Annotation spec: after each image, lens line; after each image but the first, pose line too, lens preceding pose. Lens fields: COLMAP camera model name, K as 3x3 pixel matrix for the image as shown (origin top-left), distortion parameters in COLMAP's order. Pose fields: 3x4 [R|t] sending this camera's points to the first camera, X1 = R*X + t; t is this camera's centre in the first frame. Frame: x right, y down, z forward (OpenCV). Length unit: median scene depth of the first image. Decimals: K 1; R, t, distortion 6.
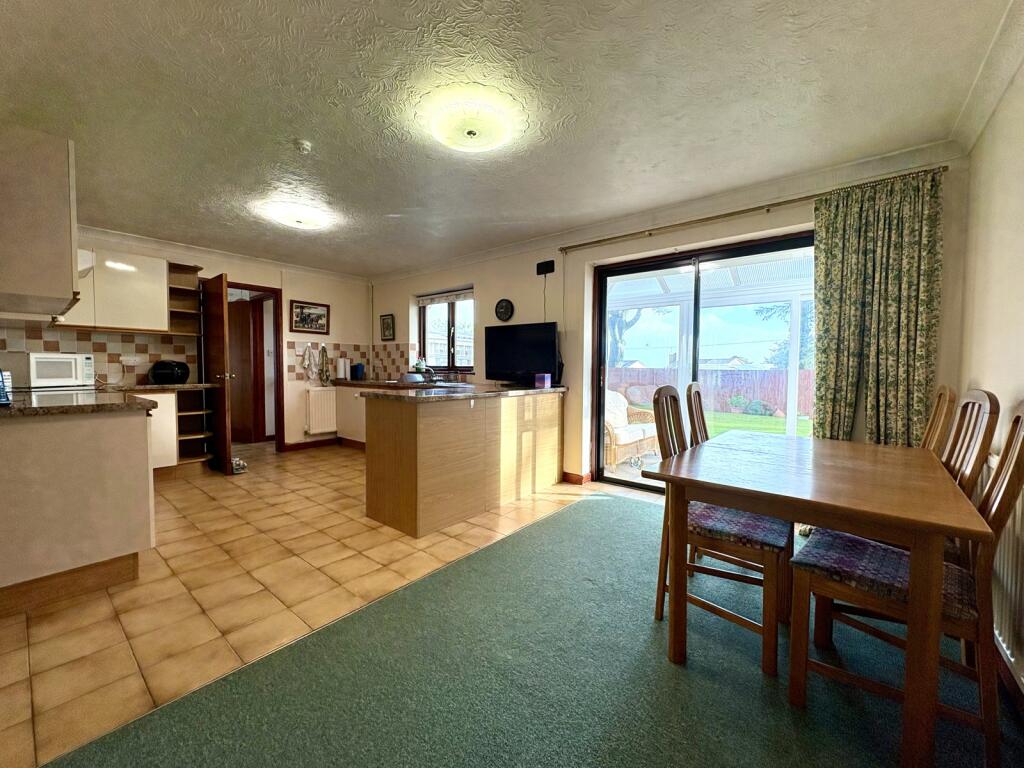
lens RADIAL K [[407.2, 0, 509.7], [0, 407.2, 383.4], [0, 0, 1]] dist [0.001835, -0.000148]
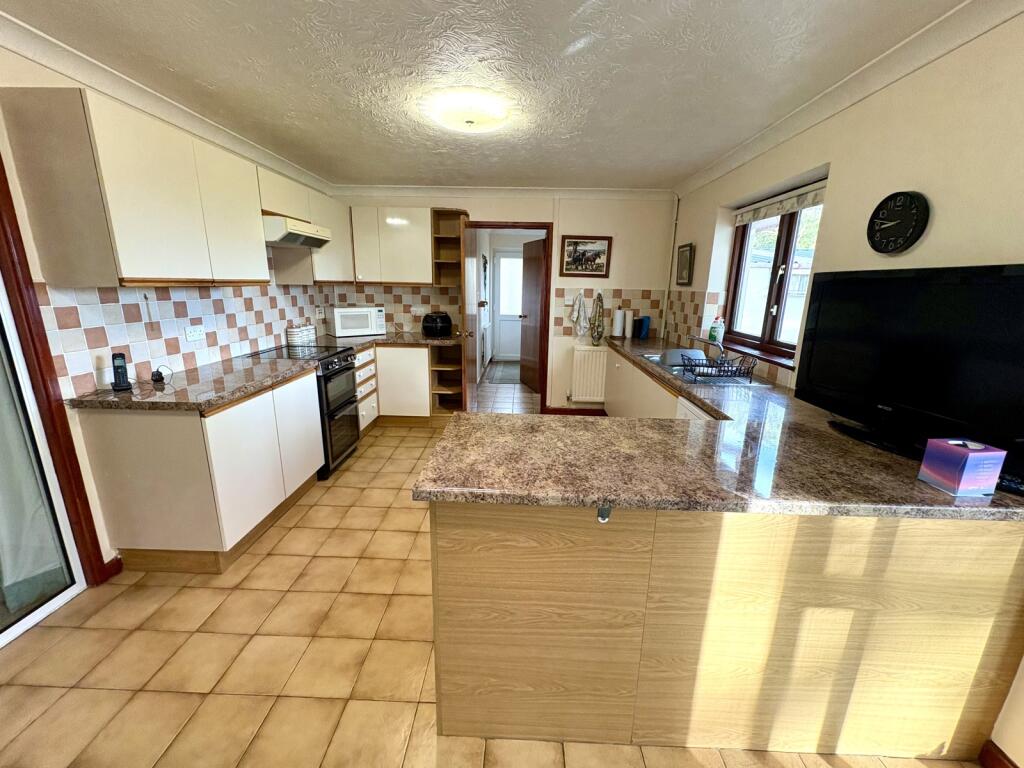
lens RADIAL K [[407.2, 0, 509.7], [0, 407.2, 383.4], [0, 0, 1]] dist [0.001835, -0.000148]
pose [[0.613600, 0.191795, -0.765970, 0.079756], [-0.046708, 0.977170, 0.207263, -0.093948], [0.788234, -0.091400, 0.608550, 0.464963]]
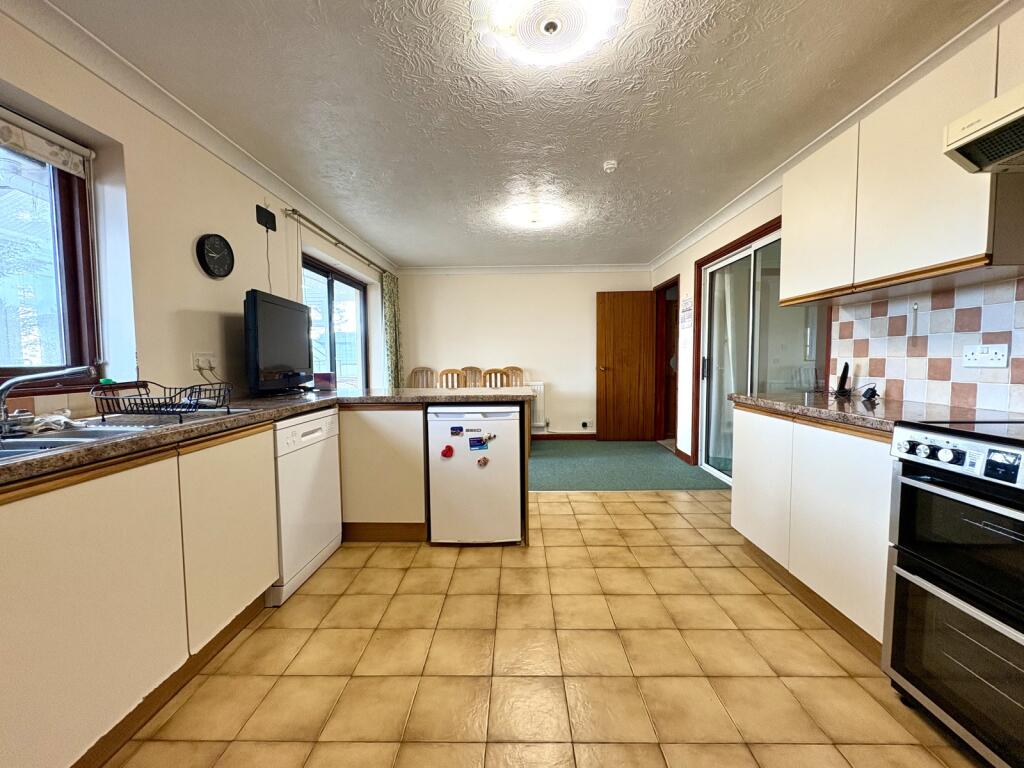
lens RADIAL K [[407.2, 0, 509.7], [0, 407.2, 383.4], [0, 0, 1]] dist [0.001835, -0.000148]
pose [[-0.619836, -0.046174, 0.783372, -0.639058], [0.038427, 0.995284, 0.089070, -0.049803], [-0.783790, 0.085311, -0.615139, 1.007145]]
